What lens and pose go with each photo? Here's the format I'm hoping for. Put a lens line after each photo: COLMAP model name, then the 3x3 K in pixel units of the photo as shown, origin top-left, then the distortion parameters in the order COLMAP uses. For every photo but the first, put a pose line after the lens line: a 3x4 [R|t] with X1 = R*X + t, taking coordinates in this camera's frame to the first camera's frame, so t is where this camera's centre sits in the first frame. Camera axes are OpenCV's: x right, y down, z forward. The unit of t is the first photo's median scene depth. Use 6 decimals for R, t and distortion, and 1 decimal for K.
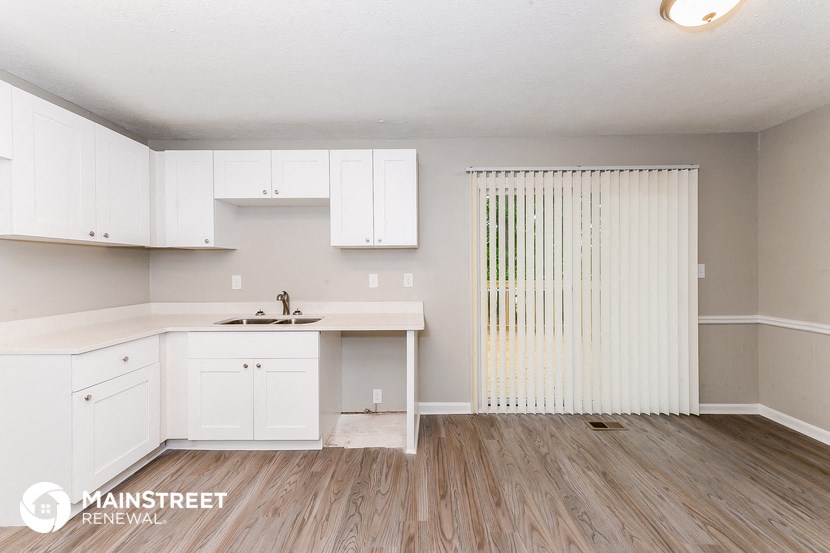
lens RADIAL K [[325.5, 0, 415.5], [0, 325.5, 269.3], [0, 0, 1]] dist [0.001680, 0.000200]
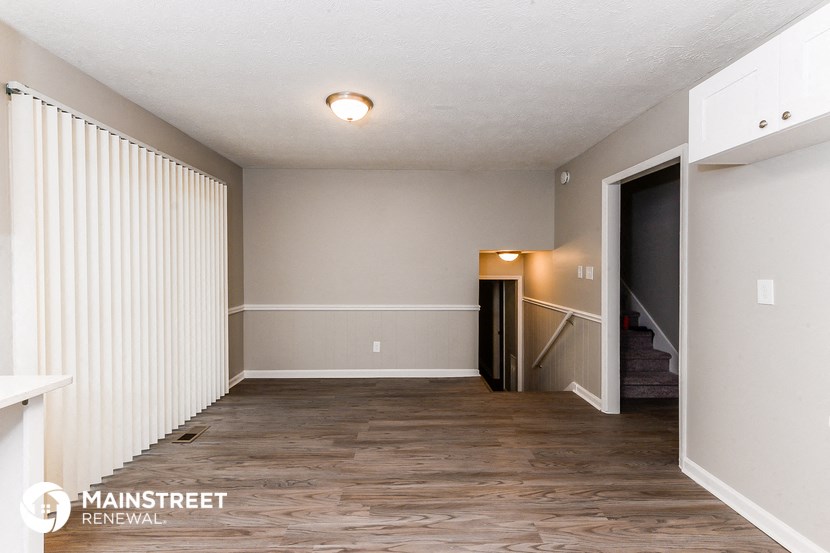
lens RADIAL K [[368.6, 0, 413.9], [0, 368.6, 268.4], [0, 0, 1]] dist [0.000879, 0.000009]
pose [[-0.039972, -0.002083, 0.999199, -0.584877], [0.012388, 0.999920, 0.002580, -0.000195], [-0.999124, 0.012481, -0.039943, 0.435688]]
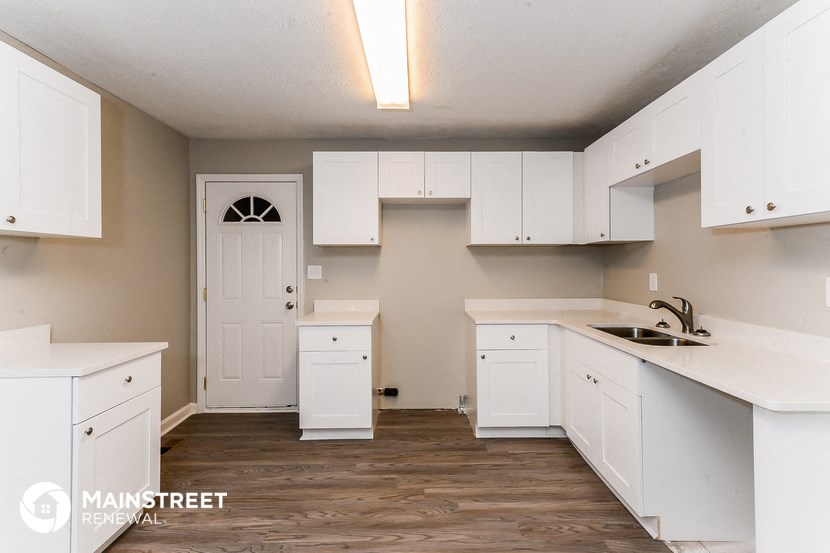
lens RADIAL K [[394.0, 0, 415.6], [0, 394.0, 263.9], [0, 0, 1]] dist [0.001045, 0.000210]
pose [[0.011969, 0.000411, -0.999928, 0.503139], [-0.002510, 0.999997, 0.000381, -0.004446], [0.999925, 0.002506, 0.011970, 0.500338]]
